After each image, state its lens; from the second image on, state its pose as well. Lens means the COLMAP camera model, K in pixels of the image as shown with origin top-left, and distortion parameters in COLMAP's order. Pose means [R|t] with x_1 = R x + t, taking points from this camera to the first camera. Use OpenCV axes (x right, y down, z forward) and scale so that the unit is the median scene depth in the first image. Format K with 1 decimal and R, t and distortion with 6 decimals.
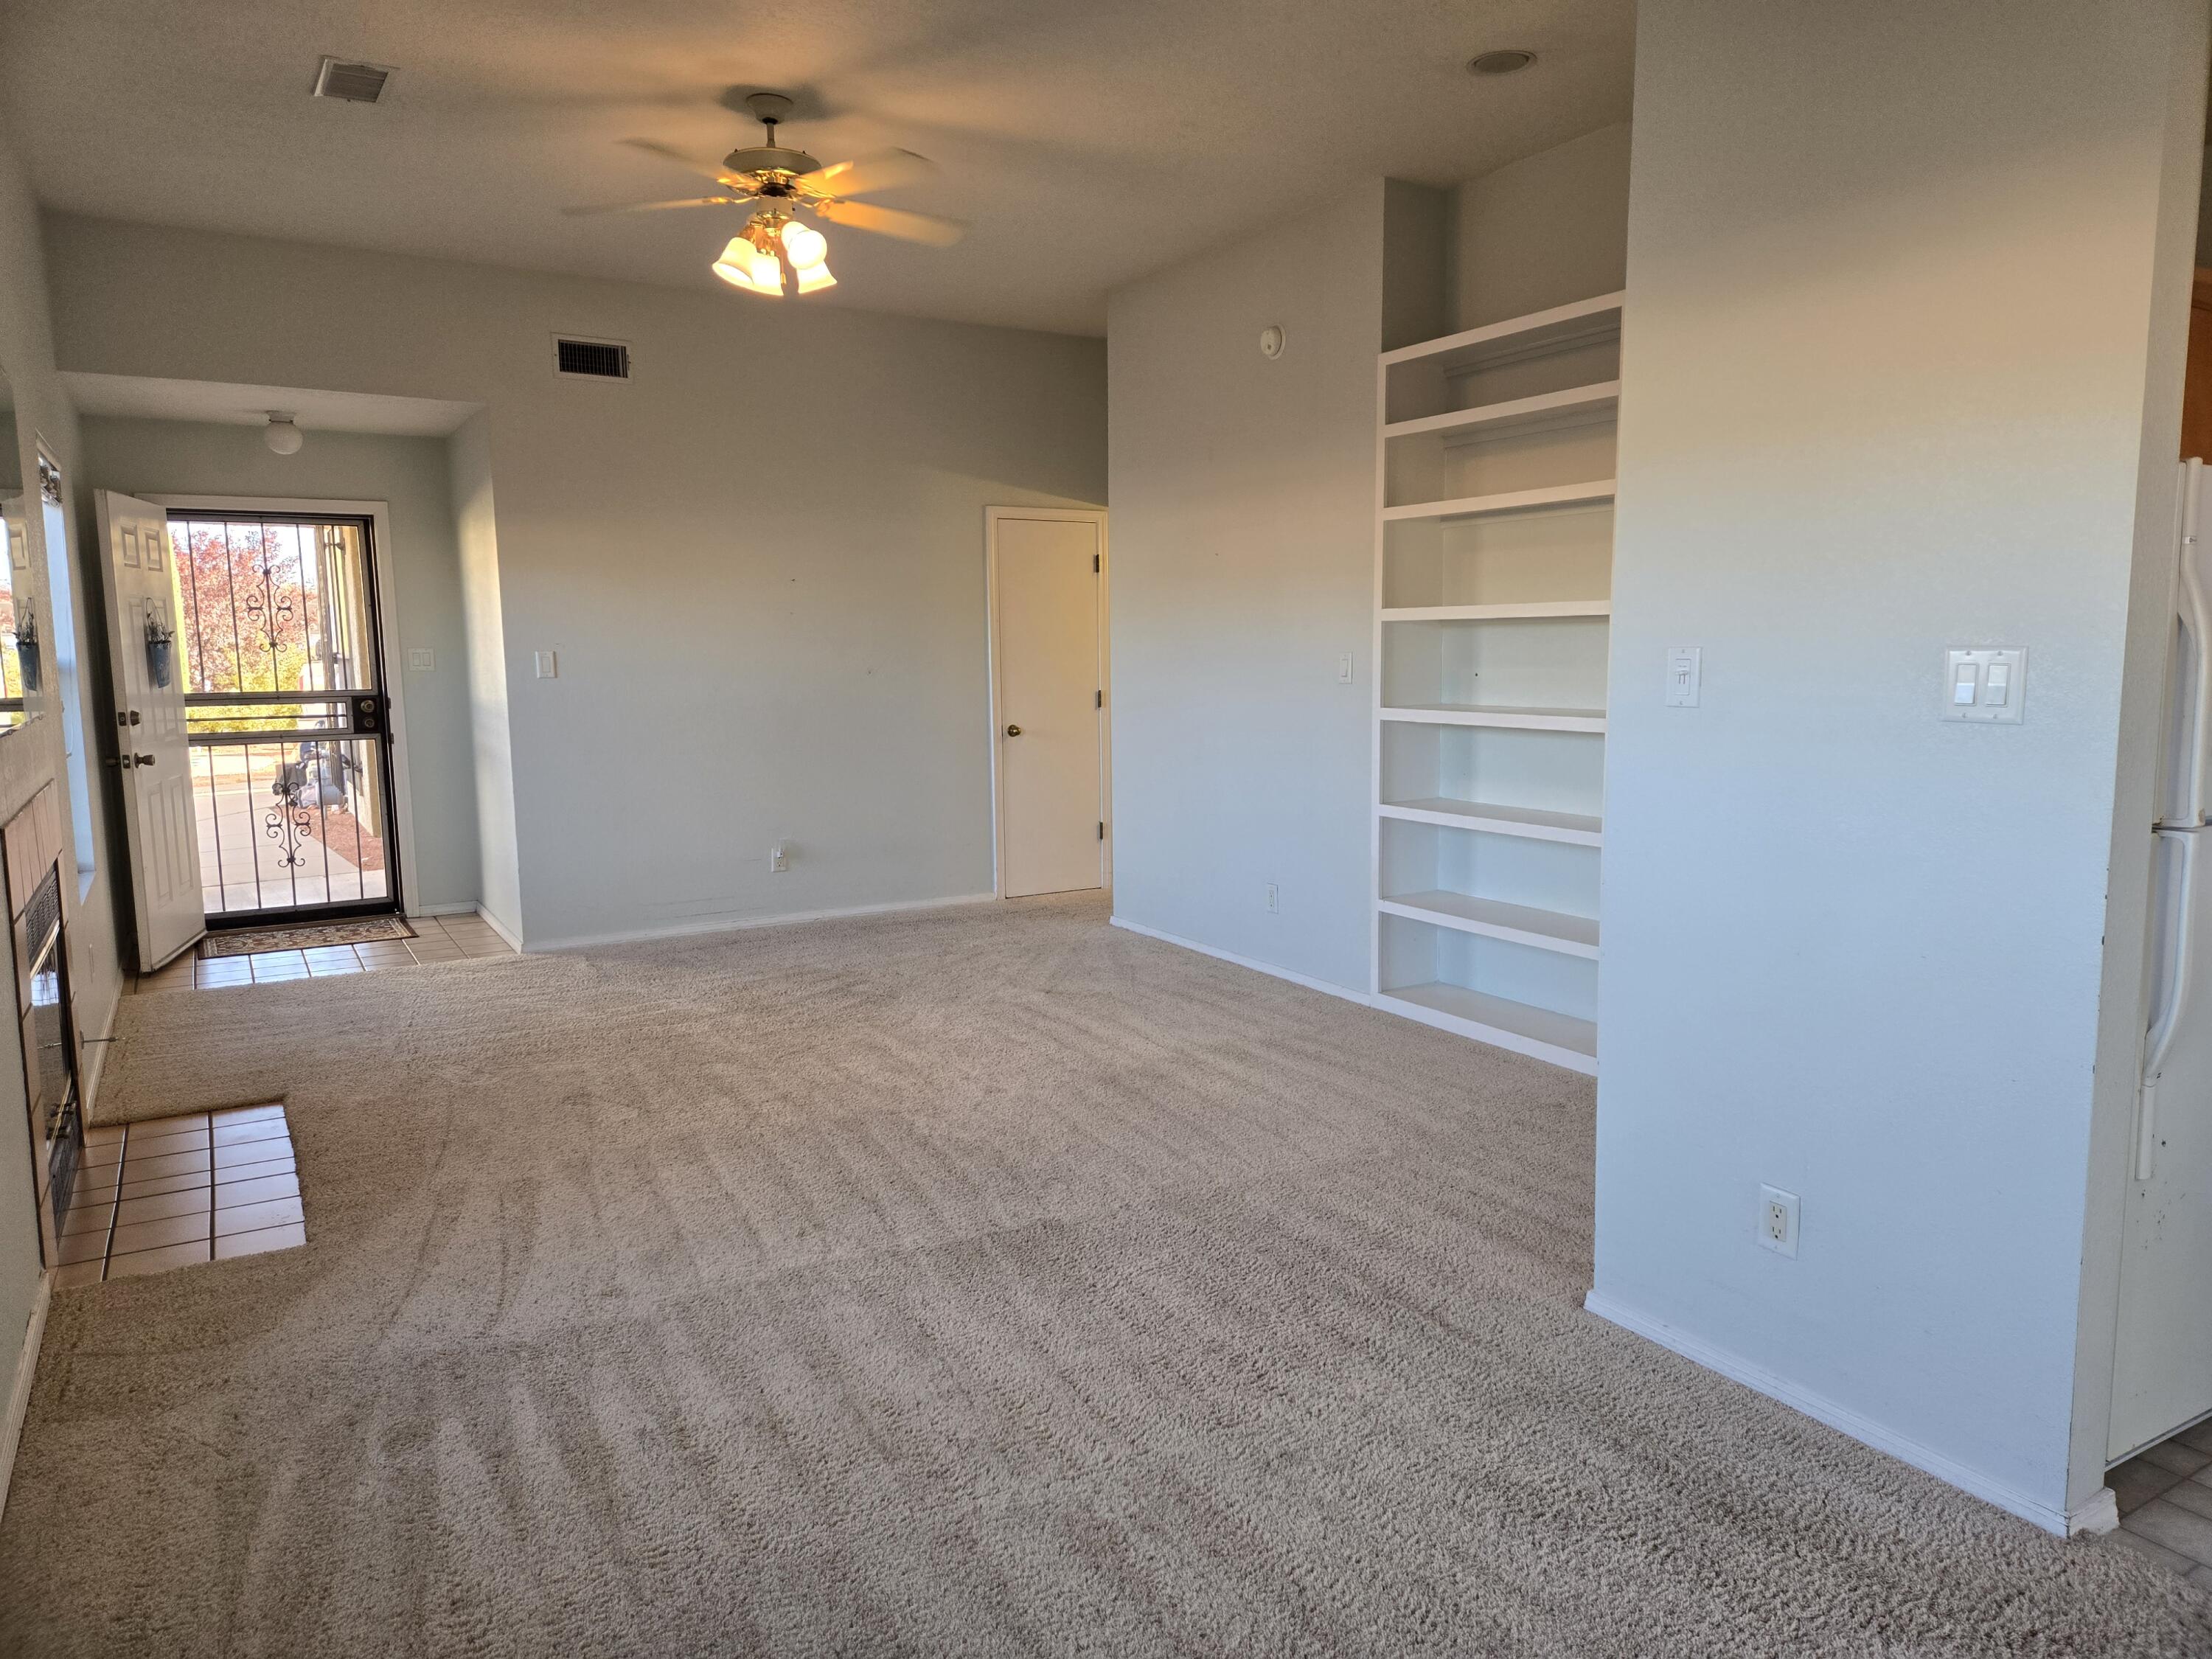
lens RADIAL K [[1478.5, 0, 1115.6], [0, 1478.5, 824.6], [0, 0, 1]] dist [0.082710, -0.071288]
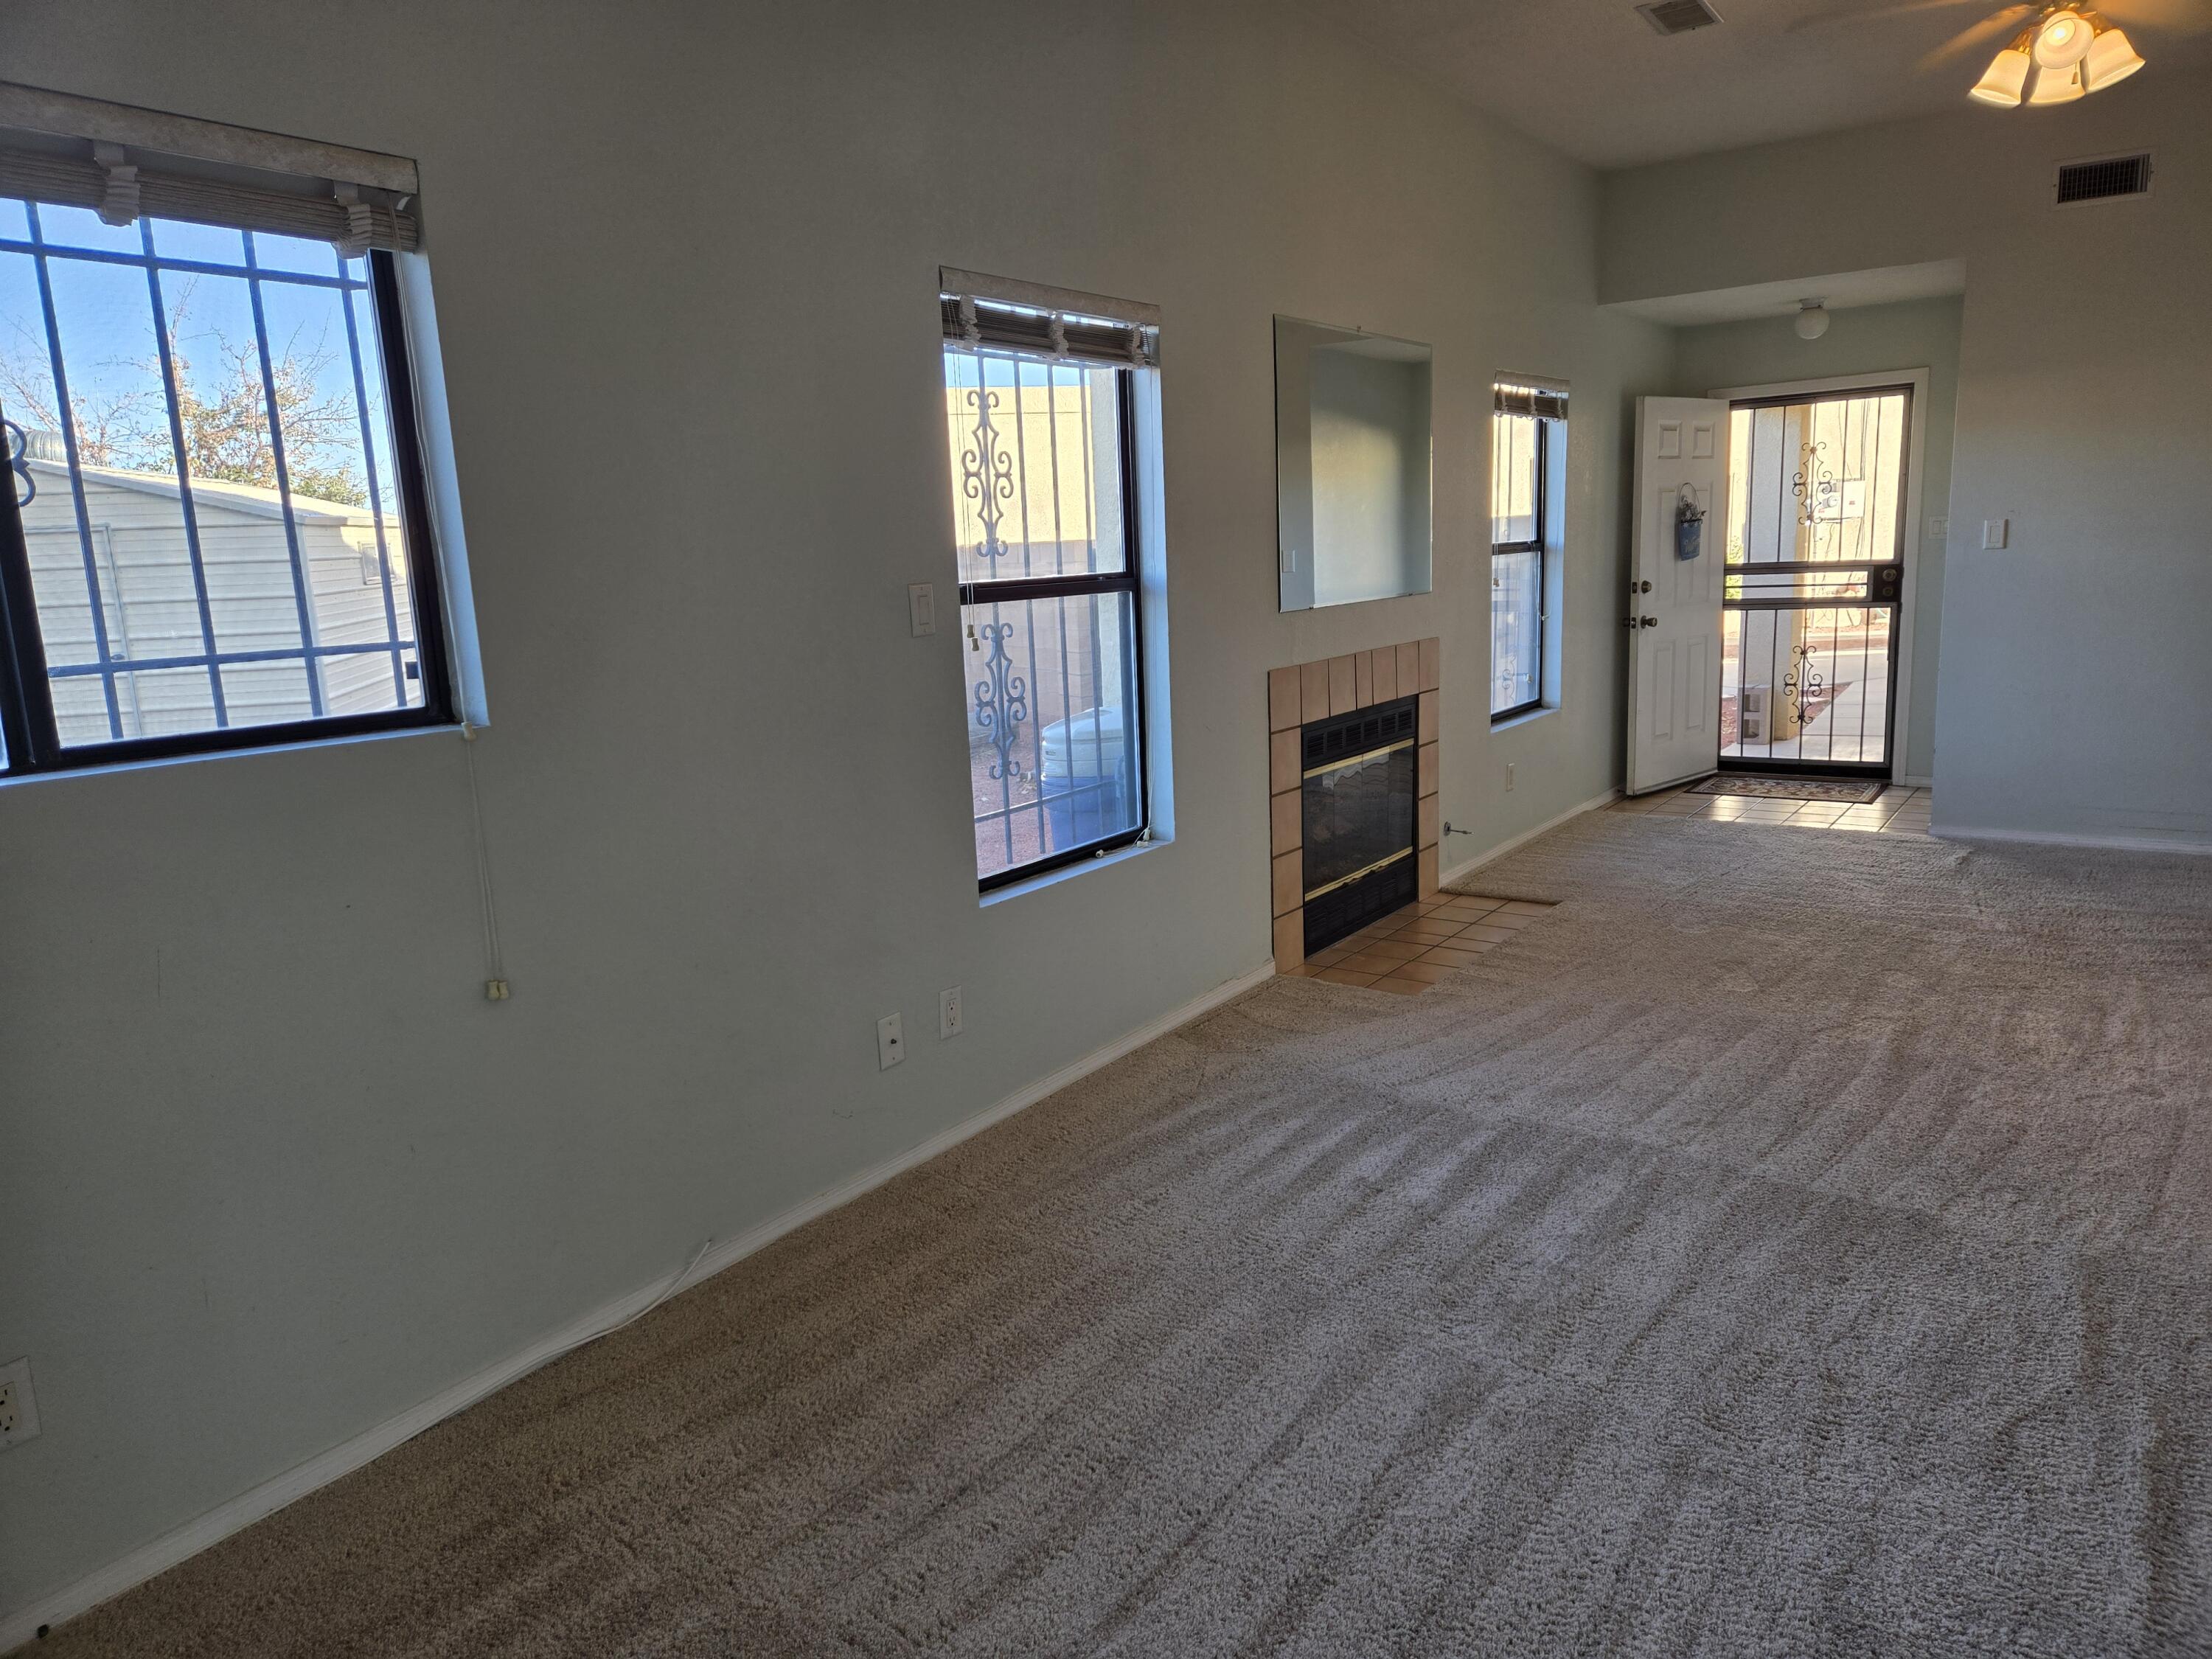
lens RADIAL K [[1478.5, 0, 1115.6], [0, 1478.5, 824.6], [0, 0, 1]] dist [0.082710, -0.071288]
pose [[0.392484, 0.167160, -0.904441, 0.385465], [-0.075870, 0.985879, 0.149288, -0.036932], [0.916624, 0.010027, 0.399624, 0.164815]]
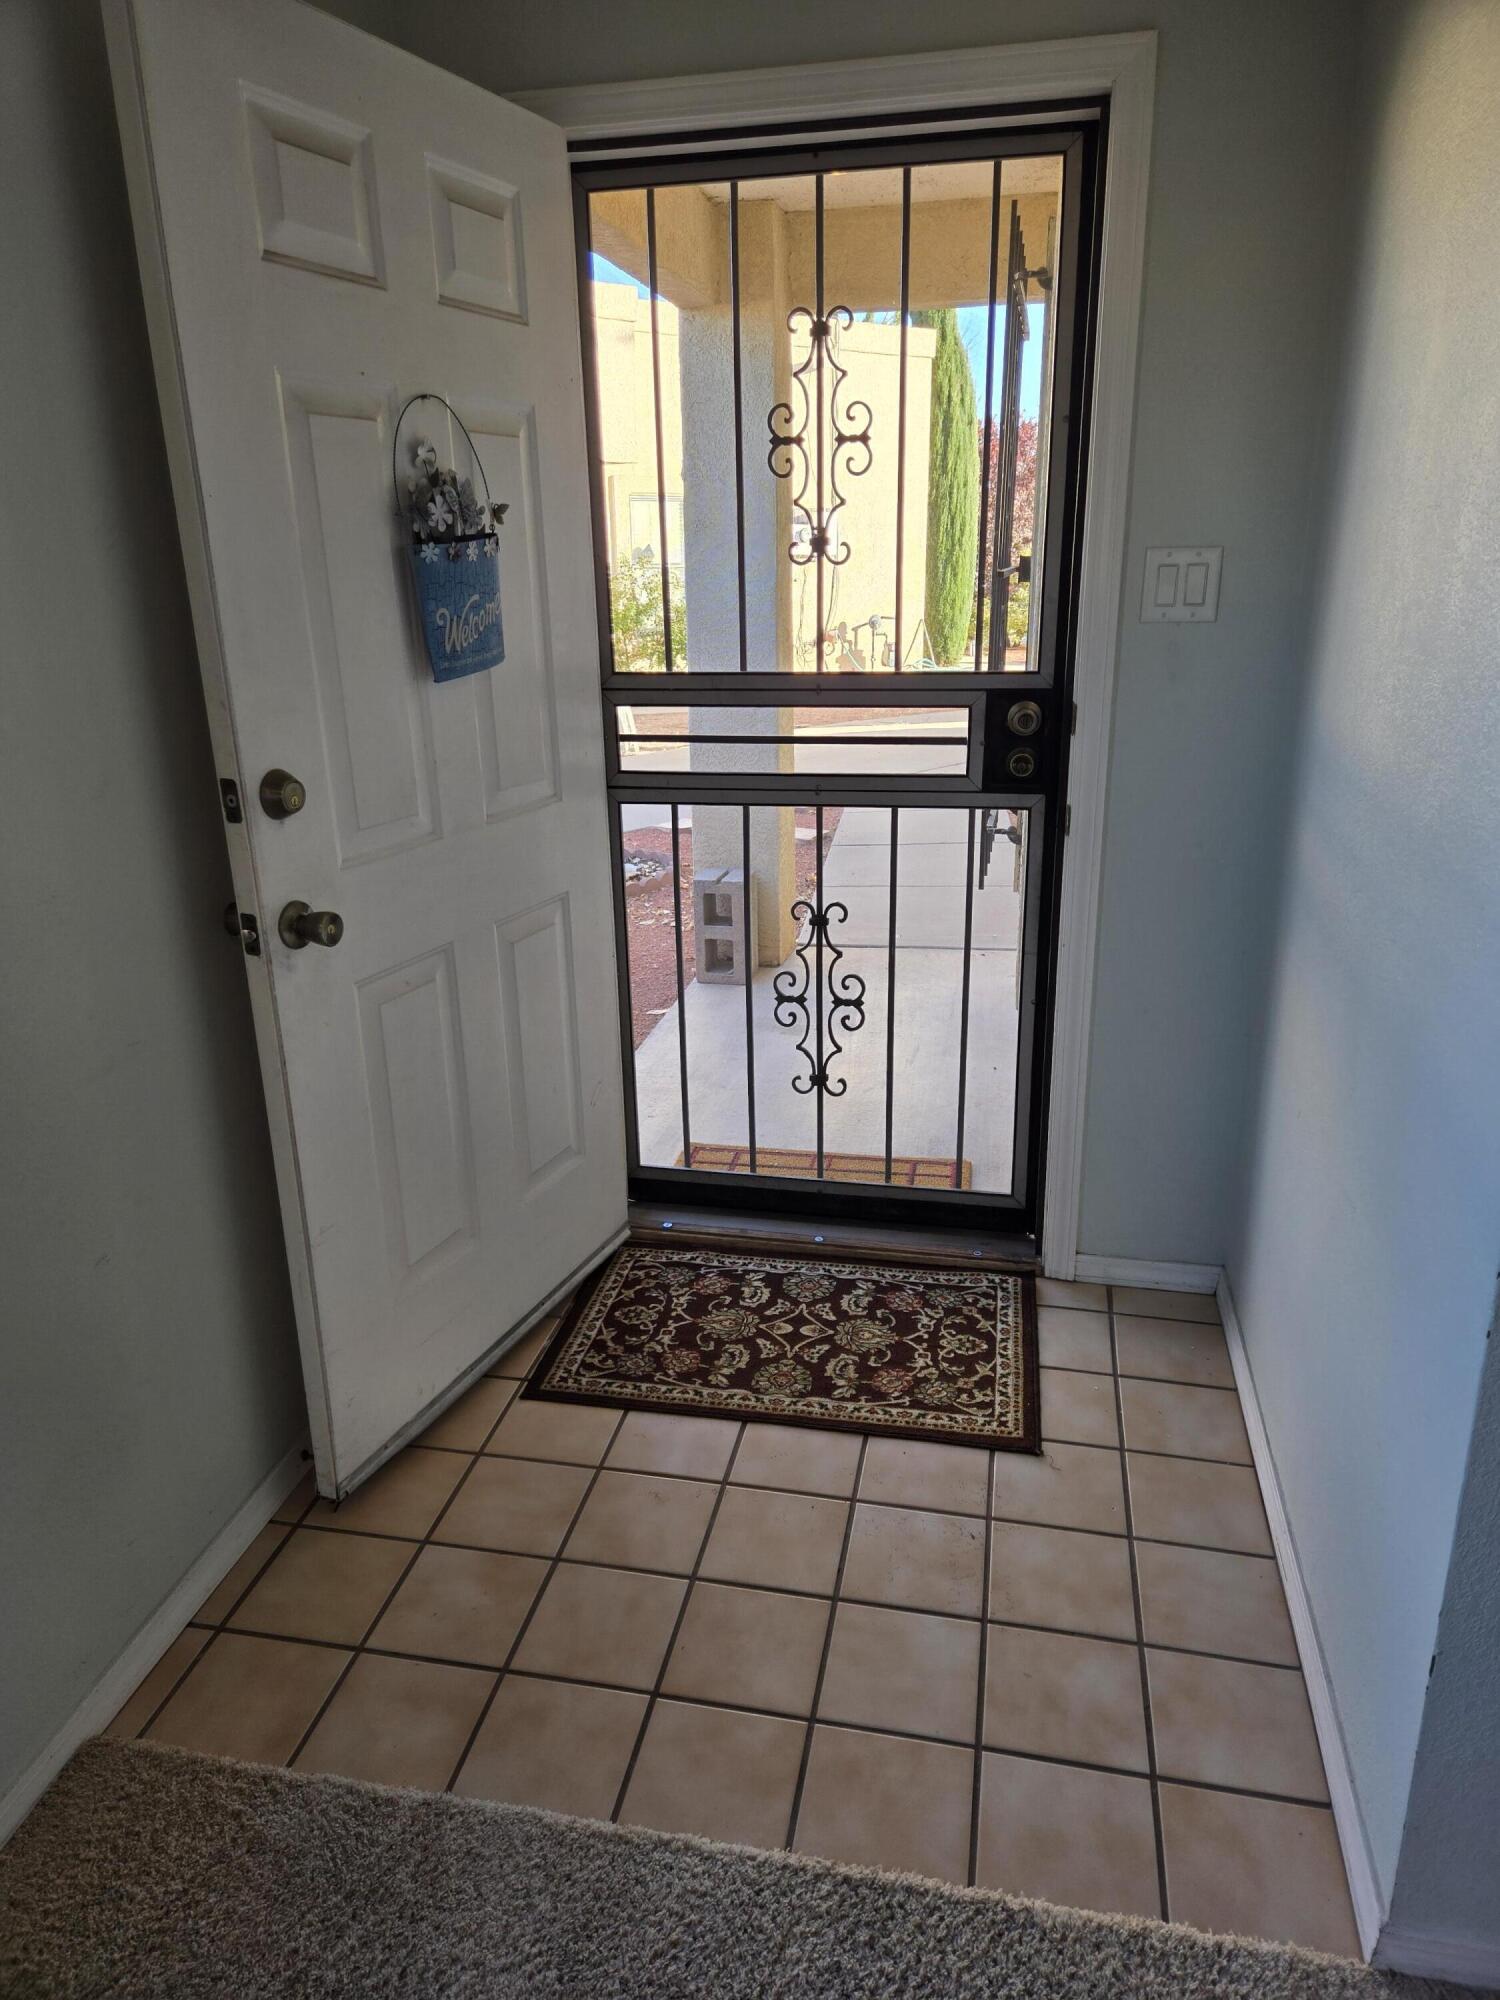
lens RADIAL K [[1336.8, 0, 753.8], [0, 1336.8, 992.8], [0, 0, 1]] dist [0.082710, -0.071288]
pose [[0.725487, 0.218081, -0.652770, -0.483387], [-0.077784, 0.968373, 0.237071, -0.132125], [0.683826, -0.121217, 0.719506, 1.084831]]
